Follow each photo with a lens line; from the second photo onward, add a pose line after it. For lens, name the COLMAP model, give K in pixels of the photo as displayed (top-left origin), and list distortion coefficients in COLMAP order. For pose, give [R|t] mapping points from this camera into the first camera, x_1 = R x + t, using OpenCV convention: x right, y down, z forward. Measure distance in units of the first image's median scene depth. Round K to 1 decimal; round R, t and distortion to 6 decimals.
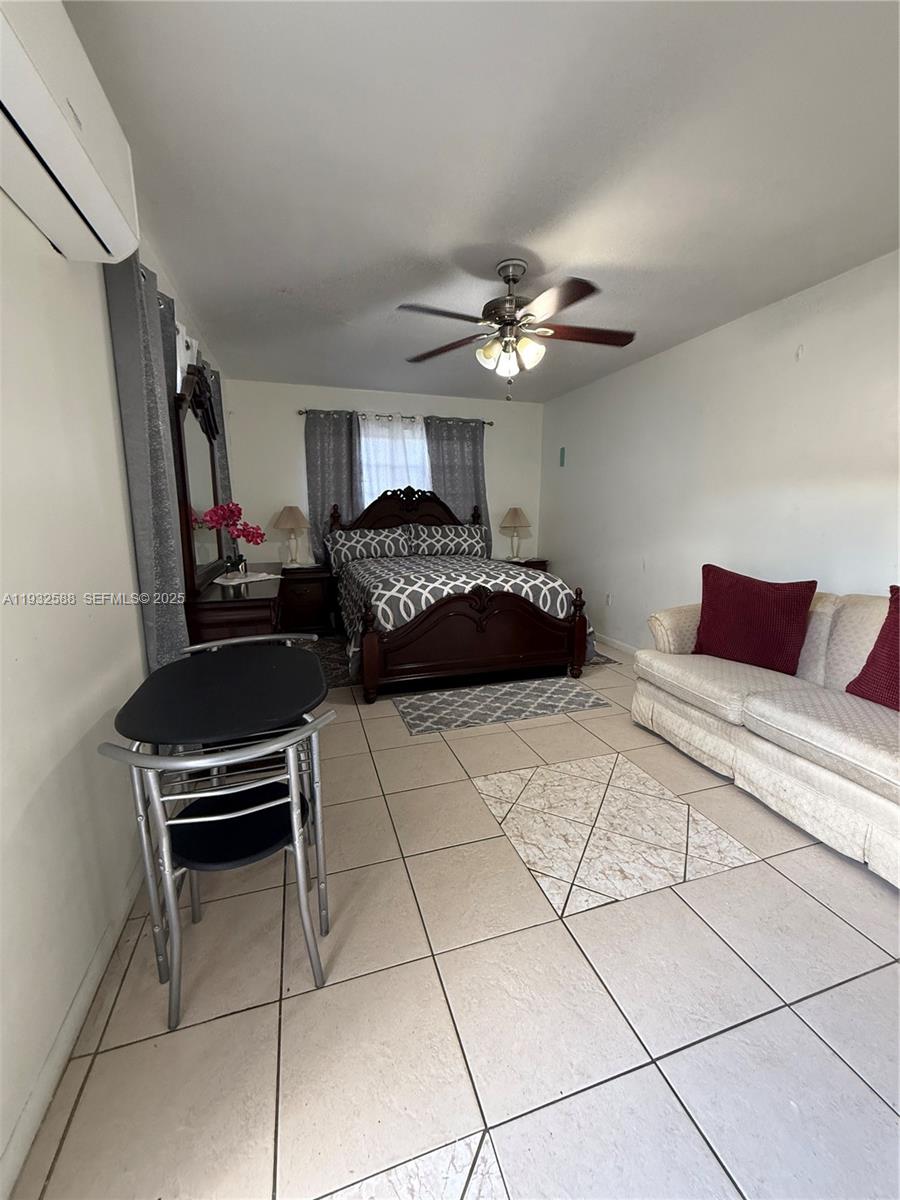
lens RADIAL K [[475.6, 0, 448.1], [0, 475.6, 597.0], [0, 0, 1]] dist [-0.000133, 0.000295]
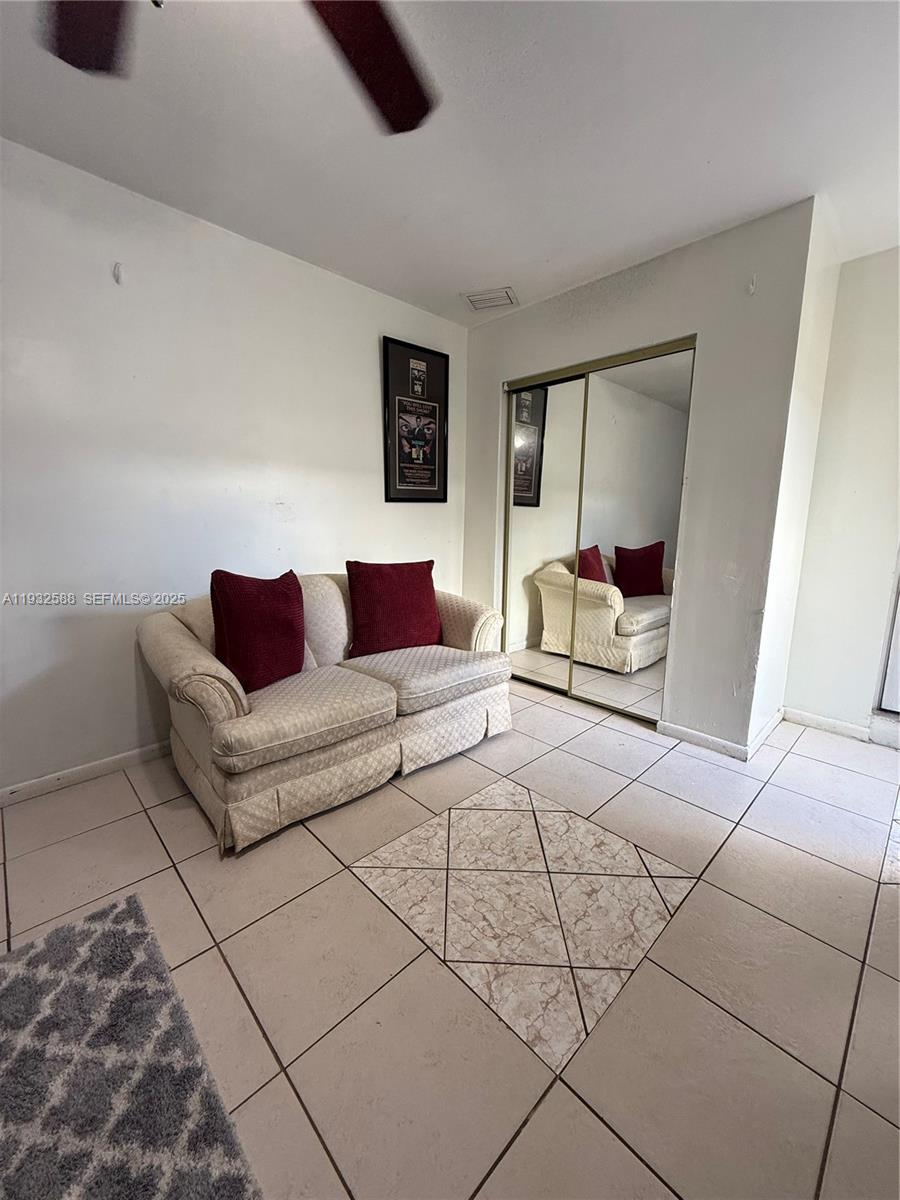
lens RADIAL K [[475.6, 0, 448.1], [0, 475.6, 597.0], [0, 0, 1]] dist [-0.000133, 0.000295]
pose [[-0.443275, -0.153985, 0.883061, -0.272849], [0.148467, 0.958916, 0.241739, -0.201975], [-0.884005, 0.238263, -0.402202, 1.364564]]
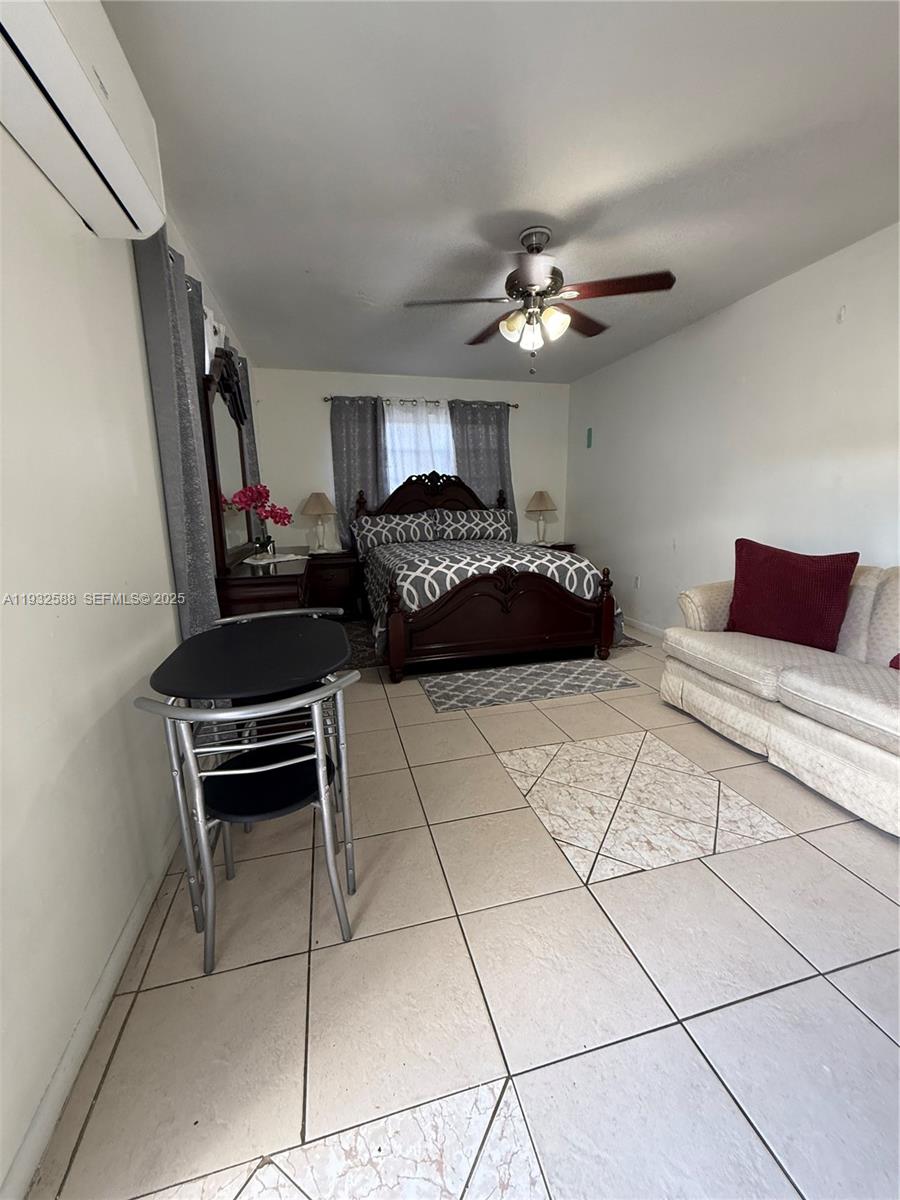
lens RADIAL K [[475.6, 0, 448.1], [0, 475.6, 597.0], [0, 0, 1]] dist [-0.000133, 0.000295]
pose [[0.998413, -0.005742, -0.056026, 0.006496], [0.006671, 0.999843, 0.016401, 0.041674], [0.055923, -0.016748, 0.998295, -0.000110]]
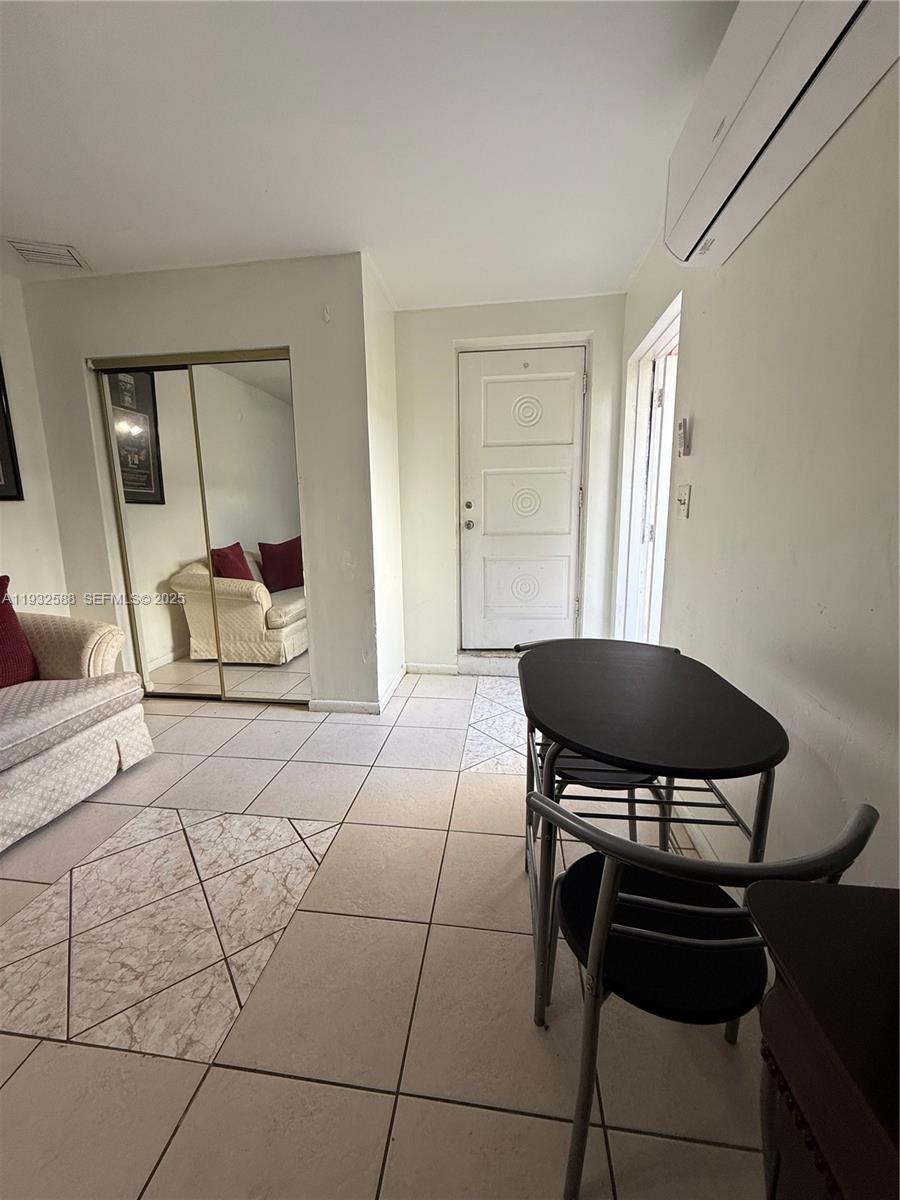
lens RADIAL K [[475.6, 0, 448.1], [0, 475.6, 597.0], [0, 0, 1]] dist [-0.000133, 0.000295]
pose [[-0.907904, -0.063771, 0.414300, -0.378280], [0.086352, 0.938707, 0.333725, -0.205191], [-0.410188, 0.338766, -0.846749, 1.339814]]
